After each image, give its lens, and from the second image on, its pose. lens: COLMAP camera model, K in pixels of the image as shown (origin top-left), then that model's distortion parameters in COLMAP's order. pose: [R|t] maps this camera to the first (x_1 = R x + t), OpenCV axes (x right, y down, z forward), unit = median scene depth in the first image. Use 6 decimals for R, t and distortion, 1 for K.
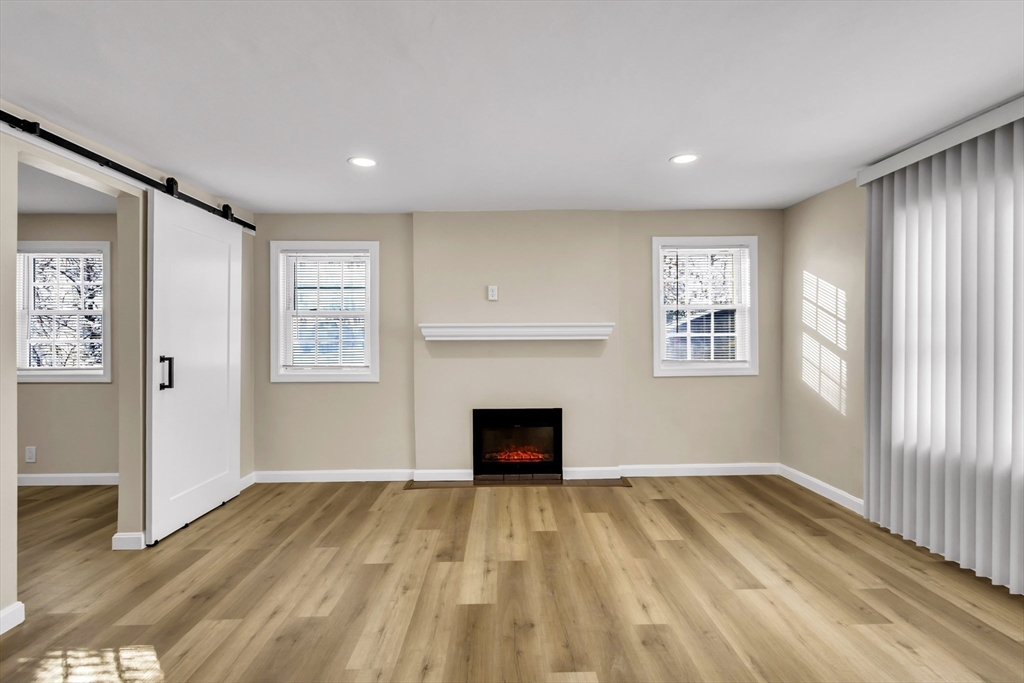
lens RADIAL K [[471.6, 0, 507.3], [0, 471.6, 342.6], [0, 0, 1]] dist [-0.020689, -0.000738]
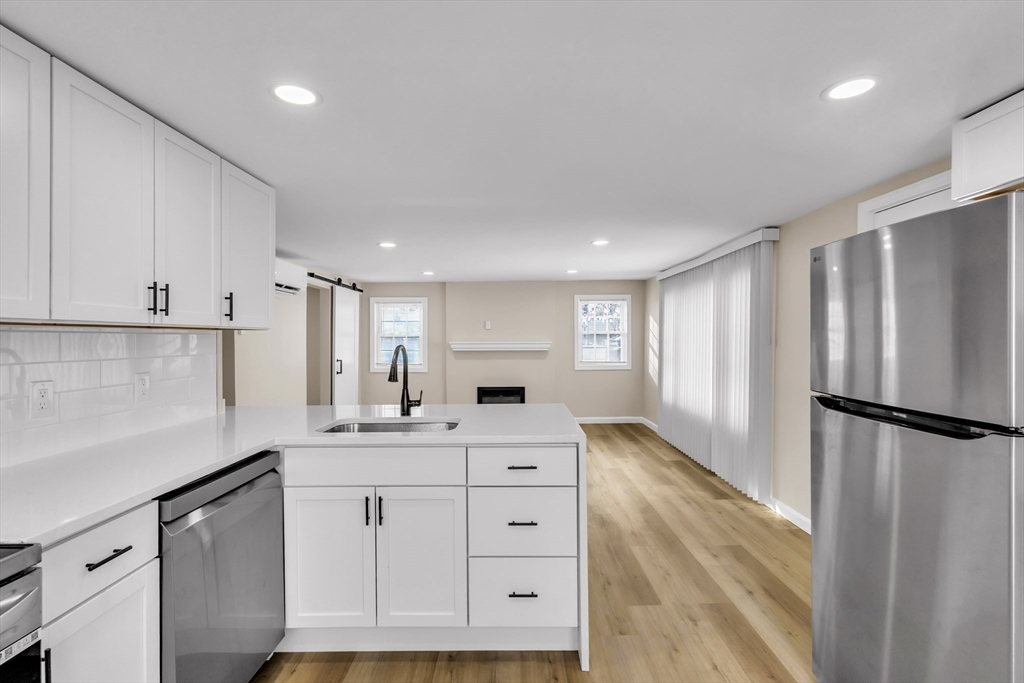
lens RADIAL K [[471.6, 0, 511.8], [0, 471.6, 340.9], [0, 0, 1]] dist [-0.020689, -0.000738]
pose [[0.999993, 0.002943, -0.002427, 0.068679], [-0.002940, 0.999995, 0.001430, -0.046031], [0.002431, -0.001423, 0.999996, -0.881141]]
